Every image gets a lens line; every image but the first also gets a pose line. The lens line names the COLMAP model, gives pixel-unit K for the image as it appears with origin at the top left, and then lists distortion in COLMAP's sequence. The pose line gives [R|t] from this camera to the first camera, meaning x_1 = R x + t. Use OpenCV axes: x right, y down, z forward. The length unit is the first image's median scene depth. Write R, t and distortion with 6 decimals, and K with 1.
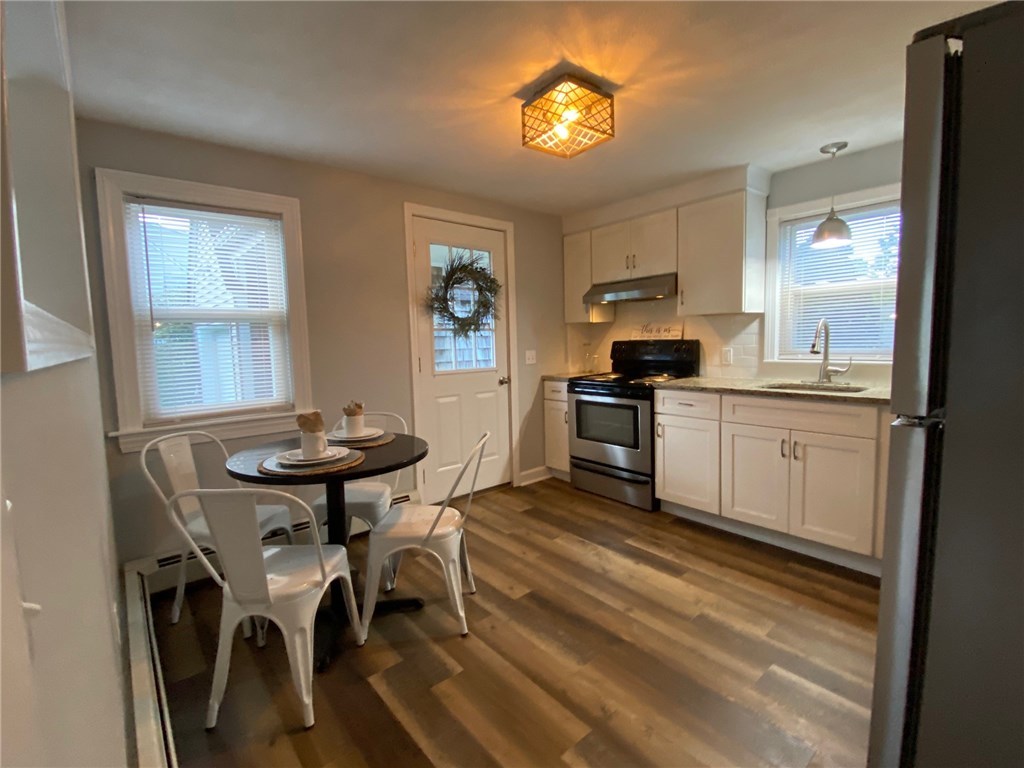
lens RADIAL K [[466.4, 0, 515.9], [0, 466.4, 382.1], [0, 0, 1]] dist [0.003608, -0.008464]
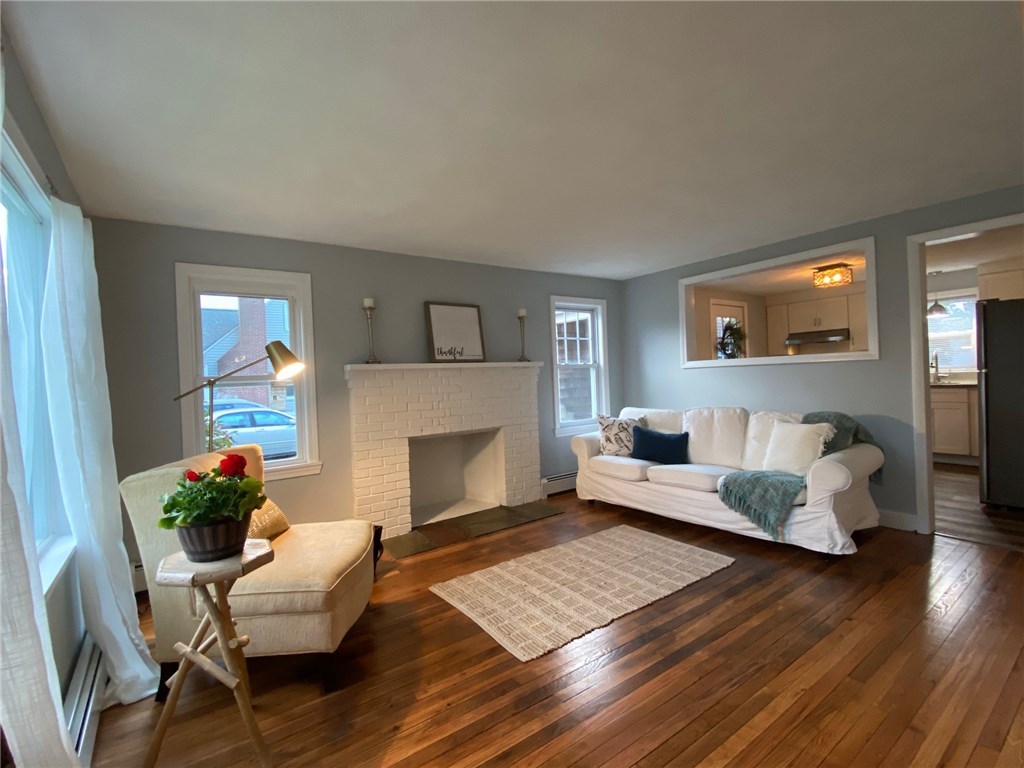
lens RADIAL K [[466.4, 0, 508.2], [0, 466.4, 368.6], [0, 0, 1]] dist [0.003608, -0.008464]
pose [[0.995456, -0.014688, -0.094078, -1.364733], [0.005439, 0.995189, -0.097819, 0.177752], [0.095063, 0.096863, 0.990748, -1.607100]]
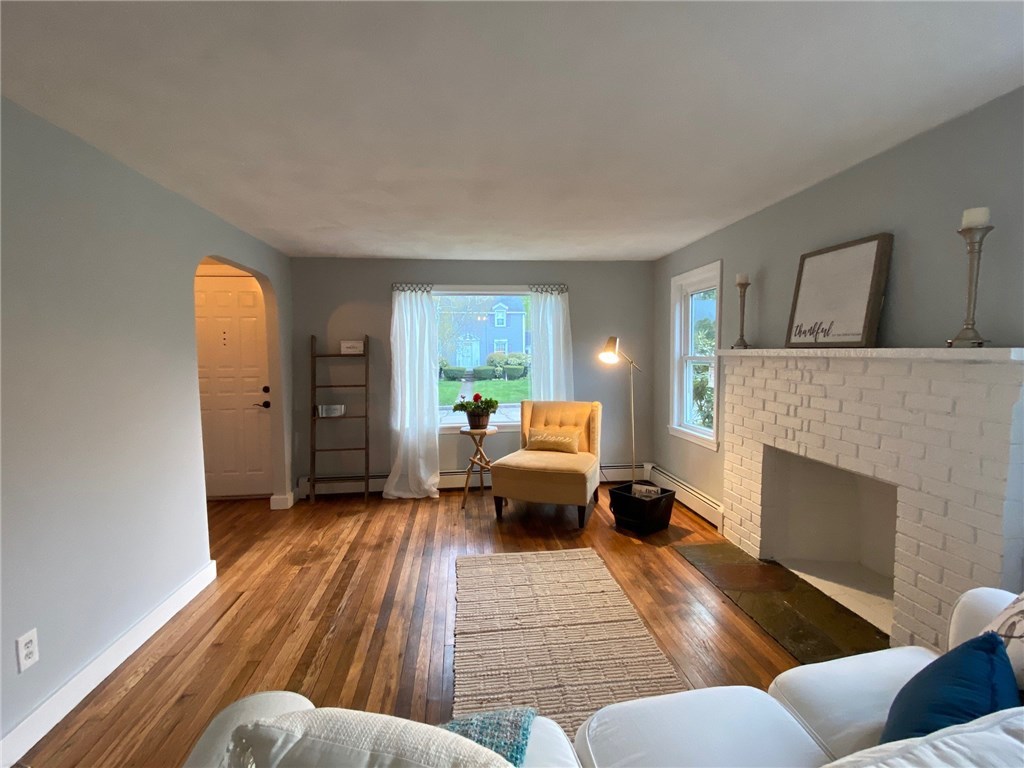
lens RADIAL K [[466.4, 0, 510.7], [0, 466.4, 381.0], [0, 0, 1]] dist [0.003608, -0.008464]
pose [[-0.557144, 0.079410, -0.826610, -0.363325], [-0.050461, 0.990340, 0.129151, -0.062559], [0.828881, 0.113667, -0.547755, 0.260142]]
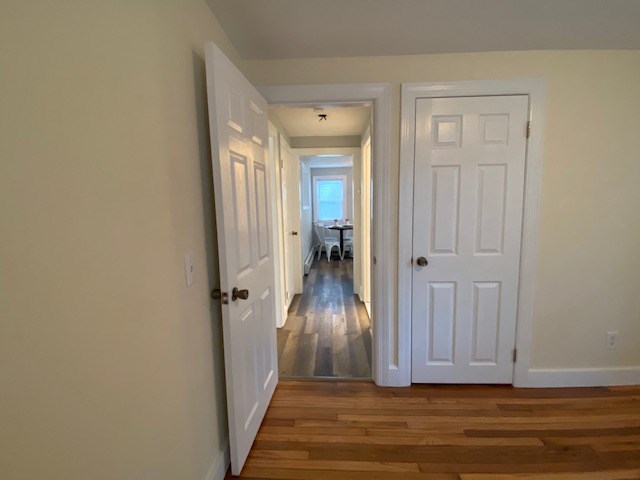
lens RADIAL K [[291.5, 0, 318.8], [0, 291.5, 237.4], [0, 0, 1]] dist [0.003608, -0.008464]
pose [[0.744420, 0.089426, -0.661696, 1.626280], [-0.064553, 0.995988, 0.061981, 0.071276], [0.664584, -0.003426, 0.747206, -1.676094]]
